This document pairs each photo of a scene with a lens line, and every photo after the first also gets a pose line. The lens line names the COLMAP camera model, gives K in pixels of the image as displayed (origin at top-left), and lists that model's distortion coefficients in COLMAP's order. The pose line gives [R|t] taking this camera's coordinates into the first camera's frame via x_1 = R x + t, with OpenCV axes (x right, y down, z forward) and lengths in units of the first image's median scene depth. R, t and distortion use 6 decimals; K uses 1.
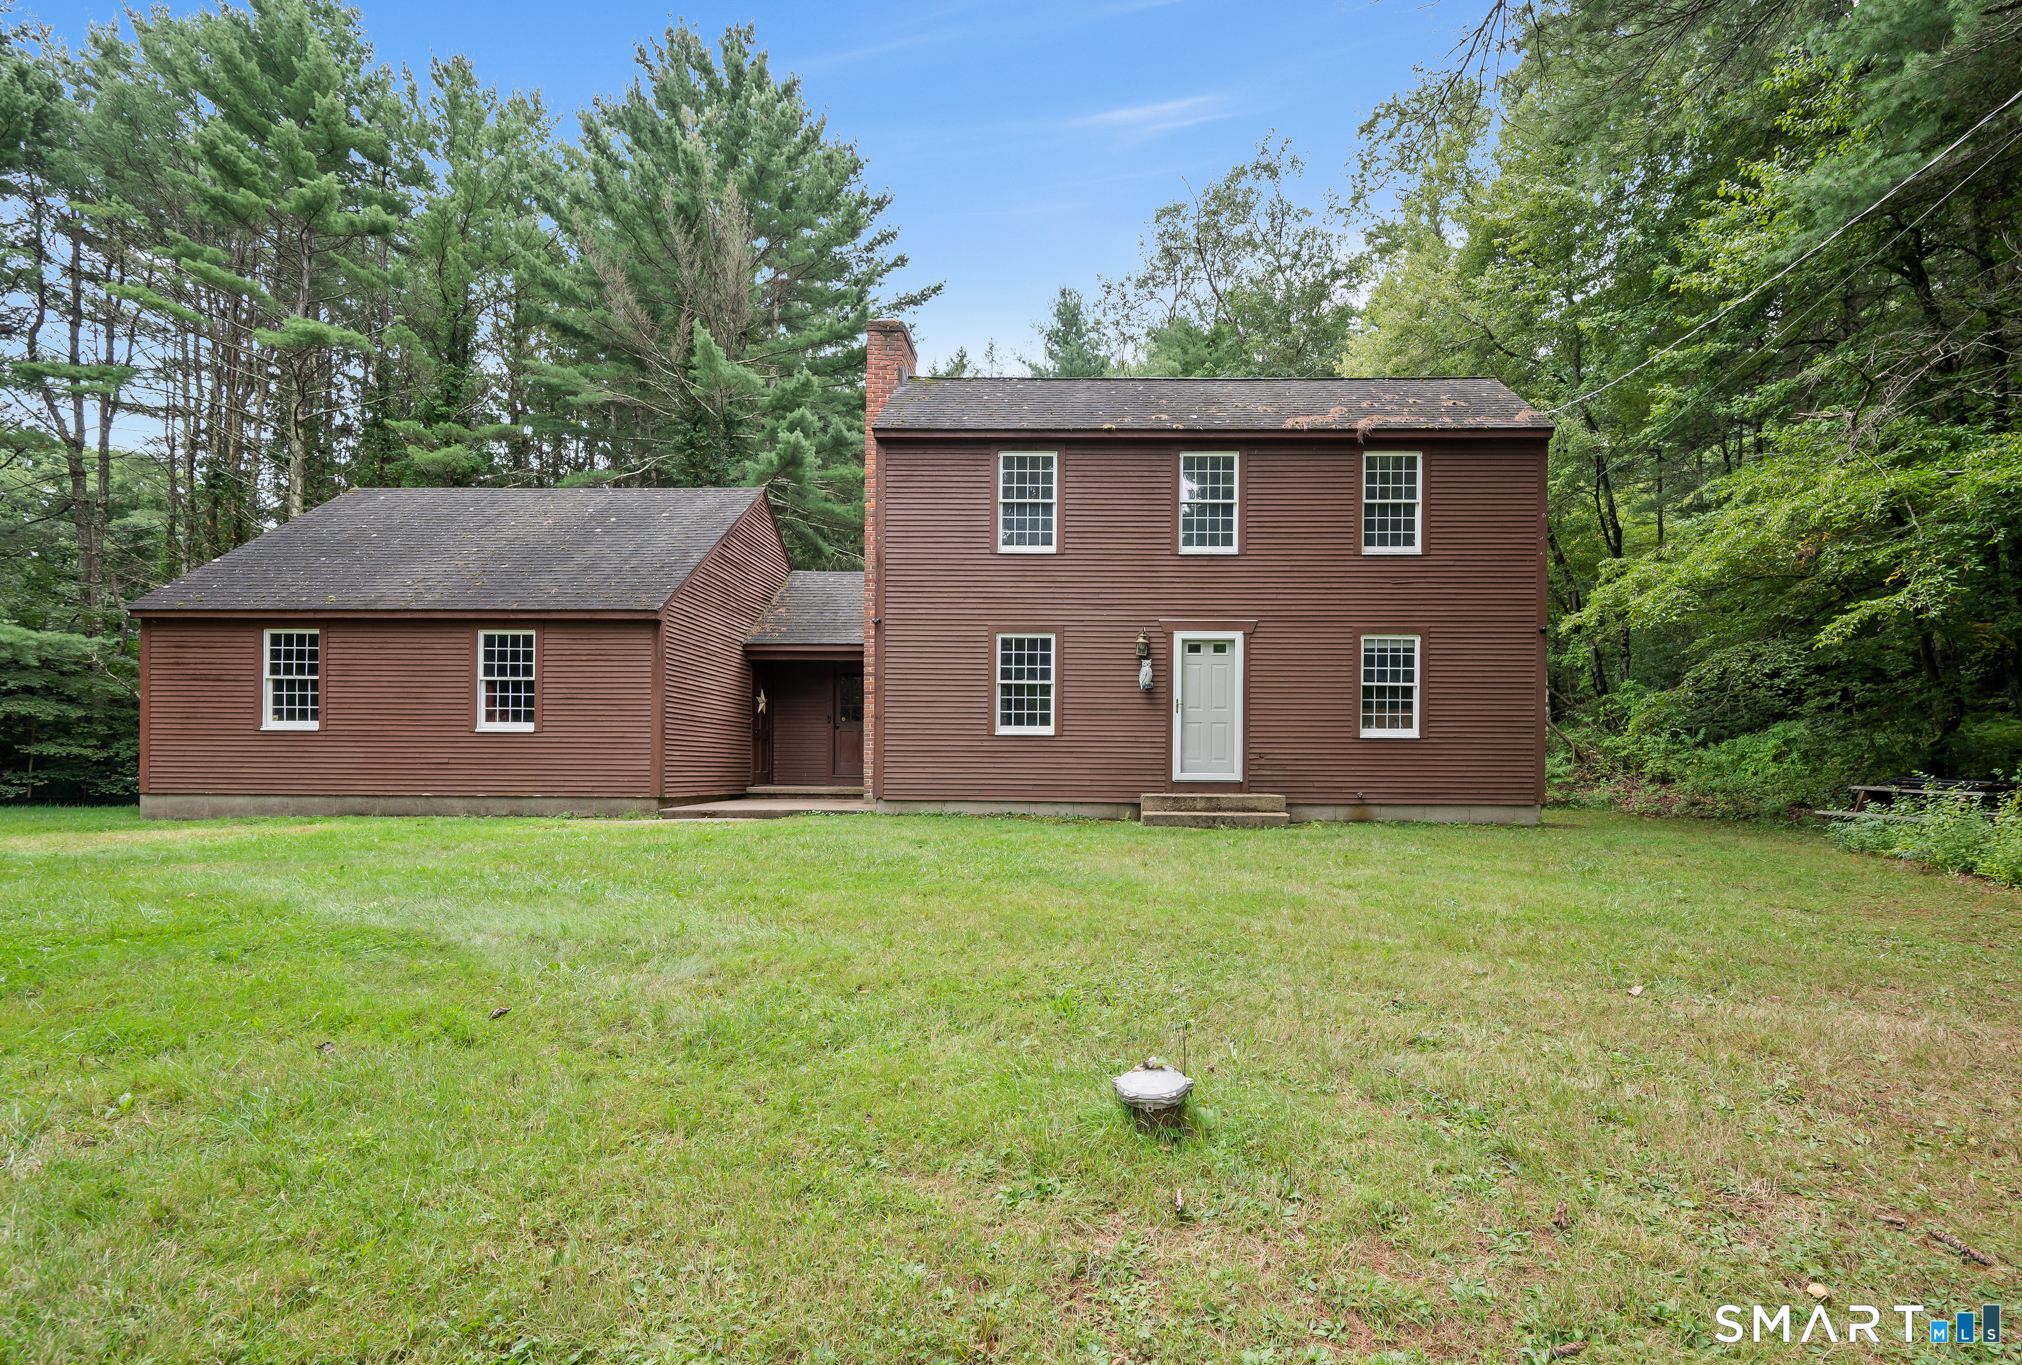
lens RADIAL K [[911.2, 0, 1014.5], [0, 911.2, 753.4], [0, 0, 1]] dist [-0.001019, -0.000371]
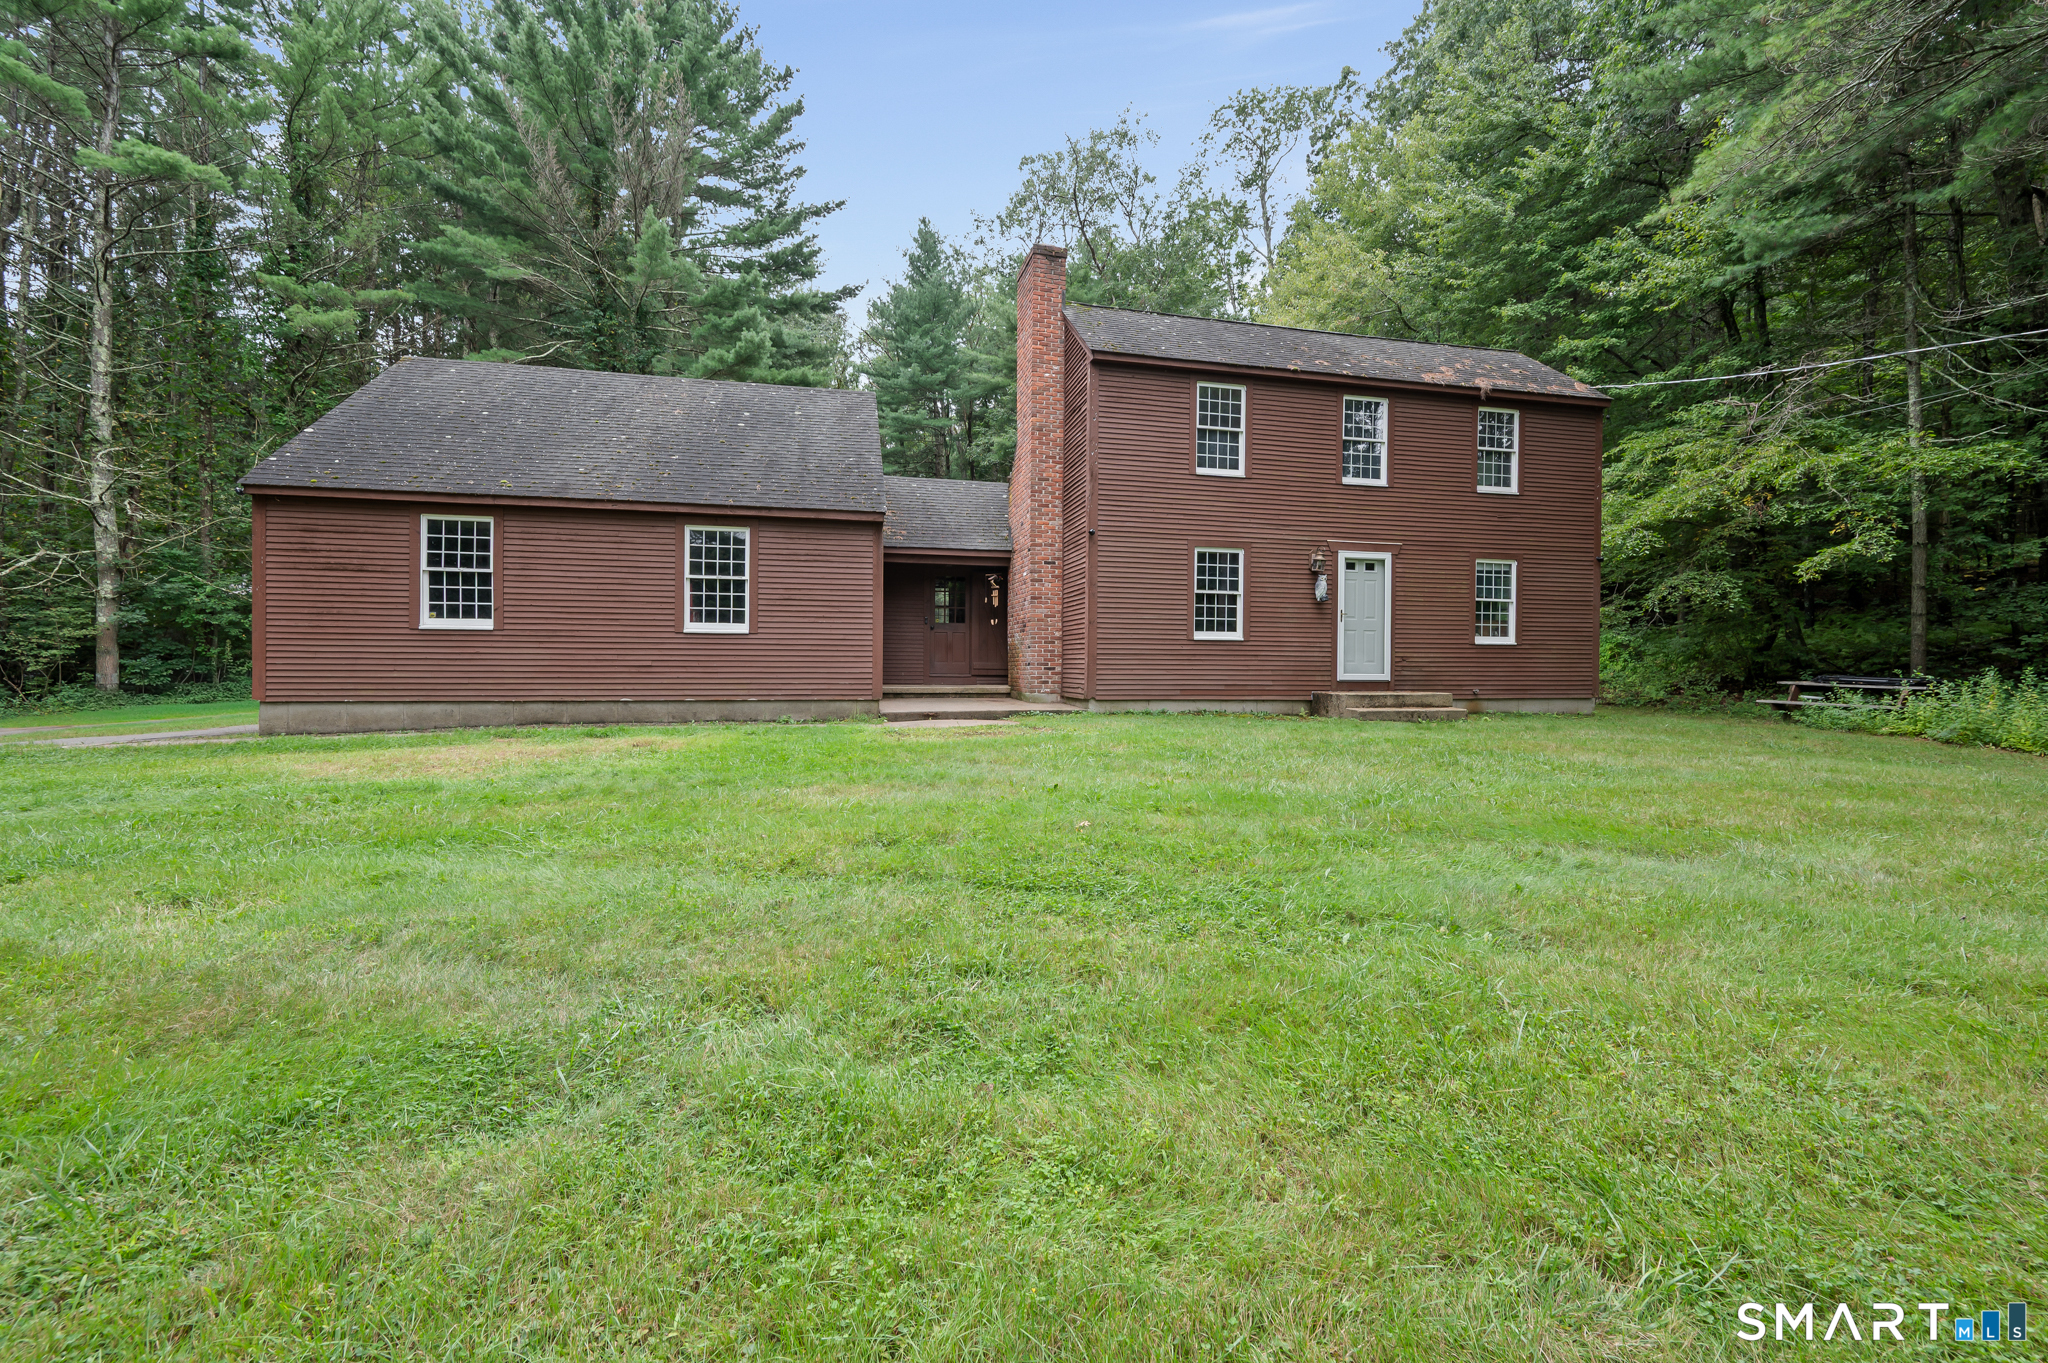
lens RADIAL K [[892.6, 0, 1024.9], [0, 892.6, 663.0], [0, 0, 1]] dist [-0.000281, 0.000093]
pose [[0.965513, -0.000328, 0.260354, -0.493972], [-0.002724, 0.999932, 0.011362, -0.003725], [-0.260340, -0.011679, 0.965446, 0.011776]]
